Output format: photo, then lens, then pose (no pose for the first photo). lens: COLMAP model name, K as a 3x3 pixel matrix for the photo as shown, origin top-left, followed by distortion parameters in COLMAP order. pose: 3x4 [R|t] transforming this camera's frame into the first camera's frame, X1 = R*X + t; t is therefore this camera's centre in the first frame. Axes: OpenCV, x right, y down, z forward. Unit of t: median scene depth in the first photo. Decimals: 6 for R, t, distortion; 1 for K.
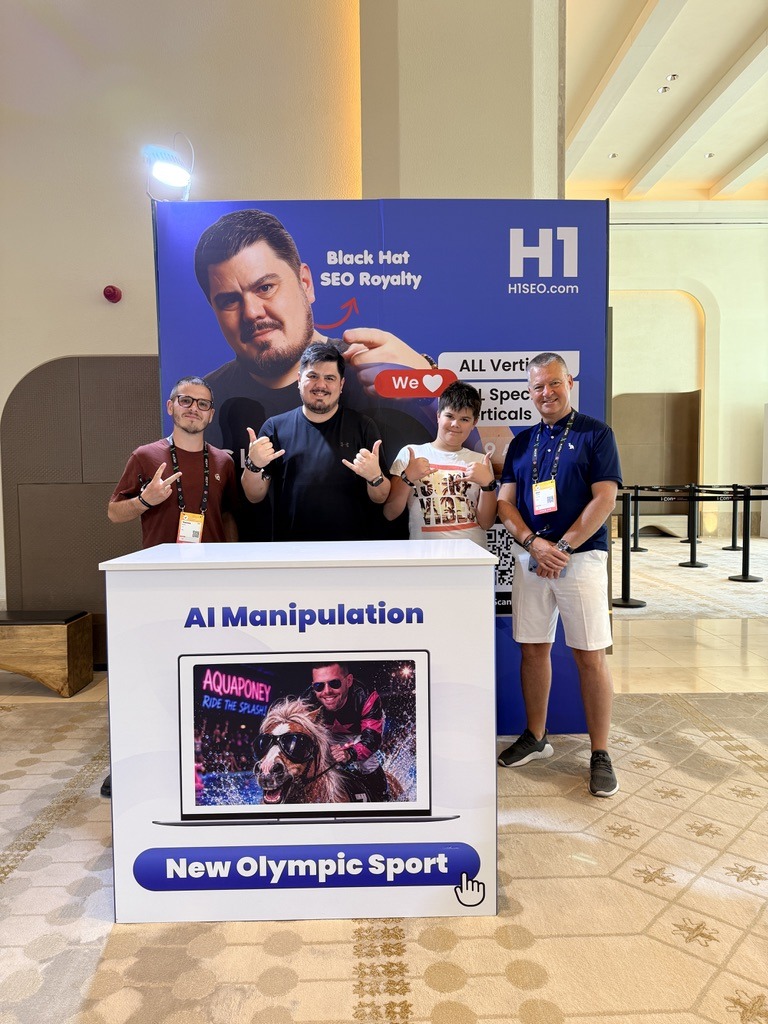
lens RADIAL K [[717.0, 0, 385.8], [0, 717.0, 526.4], [0, 0, 1]] dist [0.067009, -0.119553]
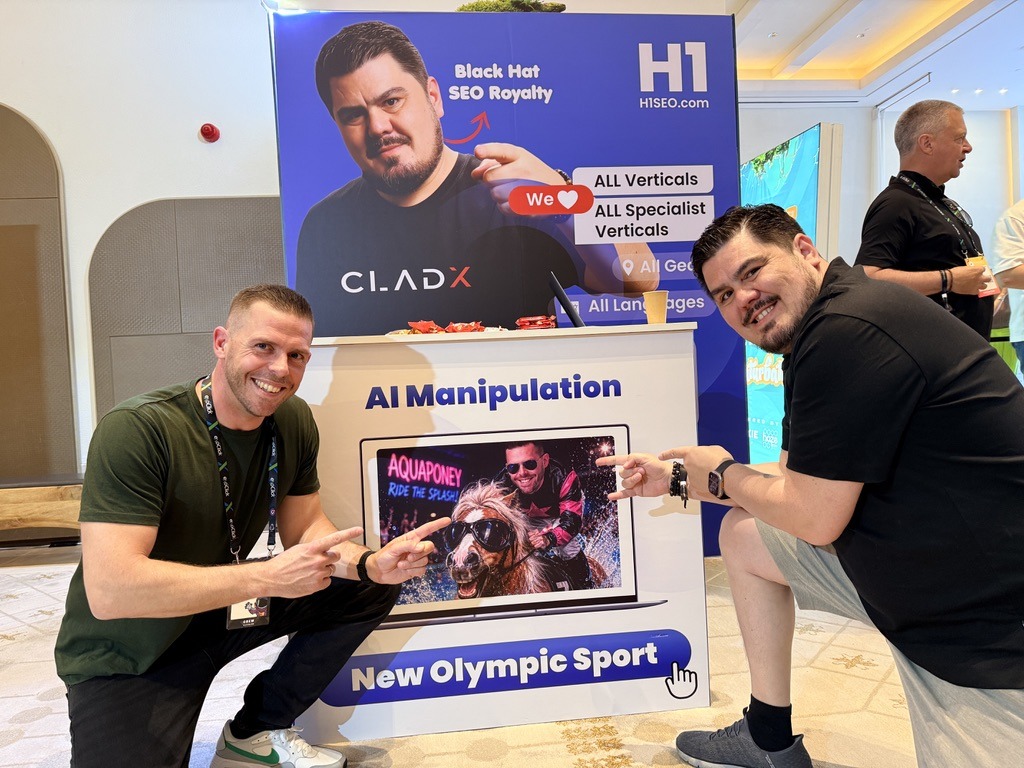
lens RADIAL K [[717.0, 0, 519.4], [0, 717.0, 397.7], [0, 0, 1]] dist [0.067009, -0.119553]
pose [[0.994942, -0.039362, 0.092416, -0.117807], [0.042482, 0.998584, -0.032034, 0.113813], [-0.091024, 0.035798, 0.995205, 0.052101]]
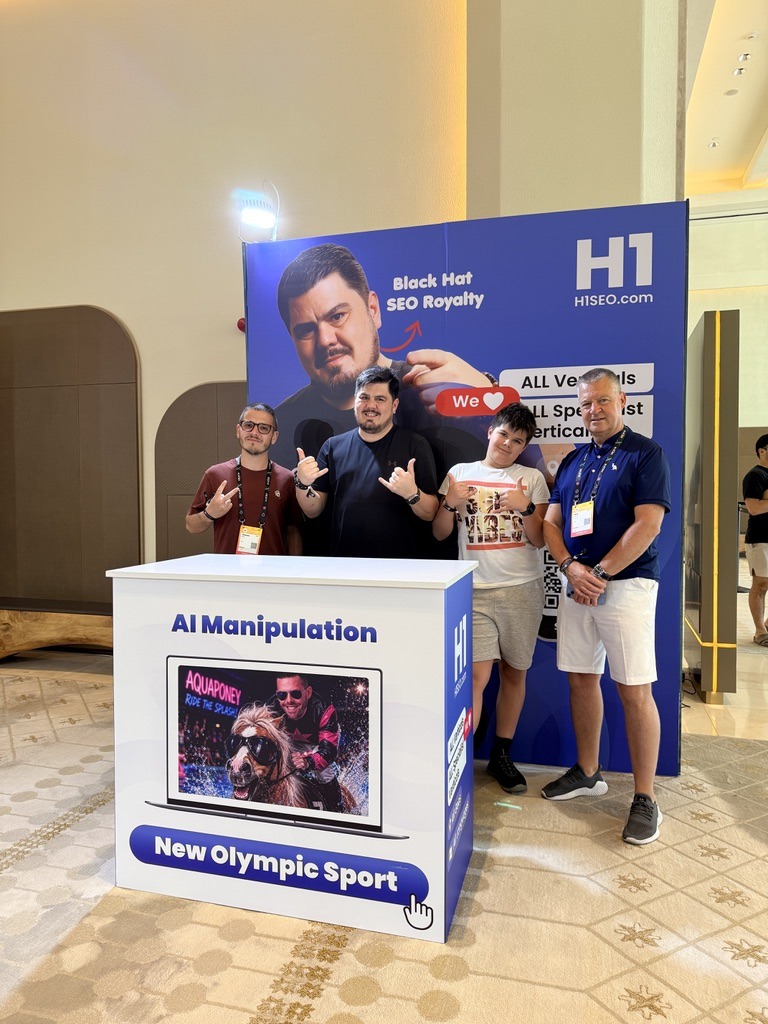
lens RADIAL K [[717.0, 0, 386.8], [0, 717.0, 521.9], [0, 0, 1]] dist [0.067009, -0.119553]
pose [[0.956161, 0.024446, -0.291820, 0.254347], [-0.029701, 0.999466, -0.013590, -0.017343], [0.291332, 0.021662, 0.956377, 0.012614]]
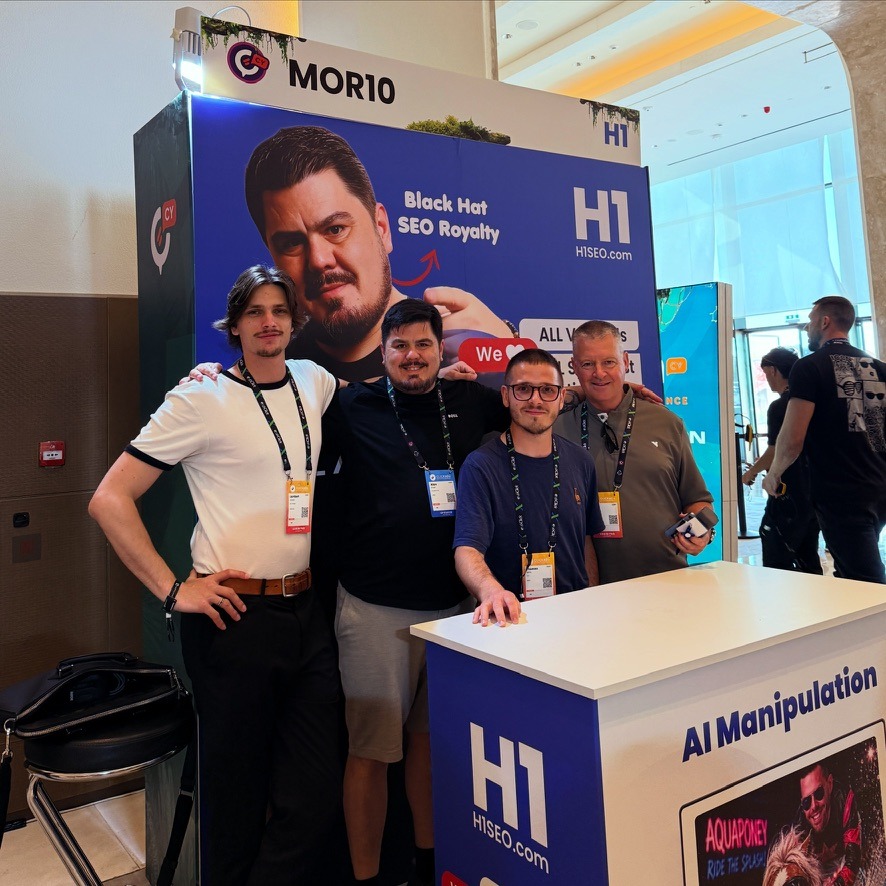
lens RADIAL K [[826.6, 0, 388.0], [0, 826.6, 351.9], [0, 0, 1]] dist [0.007356, 0.000000]
pose [[0.868221, 0.003587, 0.496164, -0.626481], [0.065304, 0.990449, -0.121433, -0.112476], [-0.491861, 0.137832, 0.859695, 0.293173]]
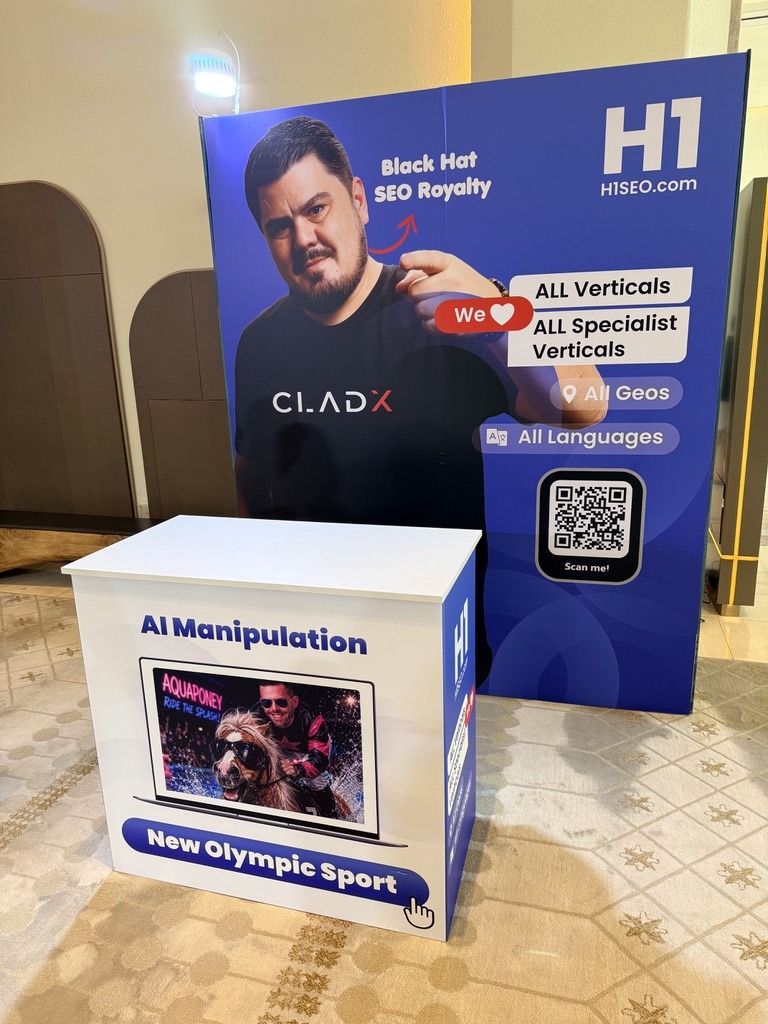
lens RADIAL K [[717.0, 0, 380.2], [0, 717.0, 529.4], [0, 0, 1]] dist [0.067009, -0.119553]
pose [[0.951529, 0.065663, -0.300469, 0.234803], [-0.001485, 0.977913, 0.209005, -0.150336], [0.307557, -0.198428, 0.930610, 0.128526]]
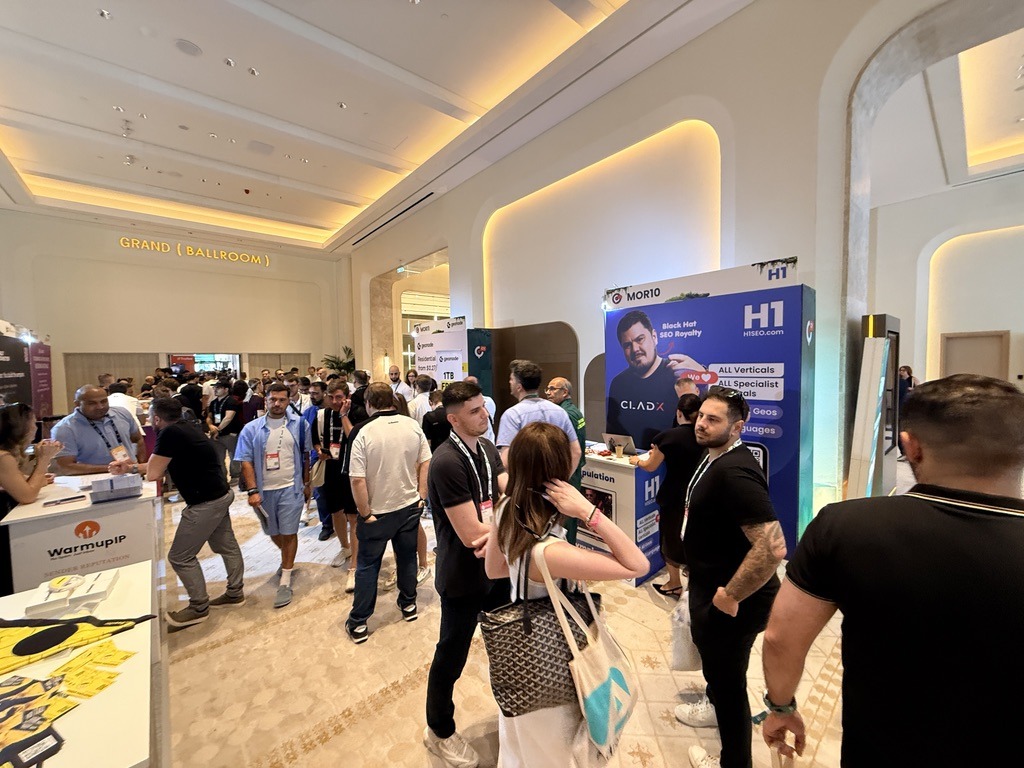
lens RADIAL K [[396.2, 0, 513.2], [0, 396.2, 389.0], [0, 0, 1]] dist [-0.006772, 0.000080]
pose [[0.635396, 0.047026, -0.770753, 0.736904], [-0.039797, 0.998812, 0.028132, -0.204752], [0.771160, 0.012799, 0.636512, -0.277885]]
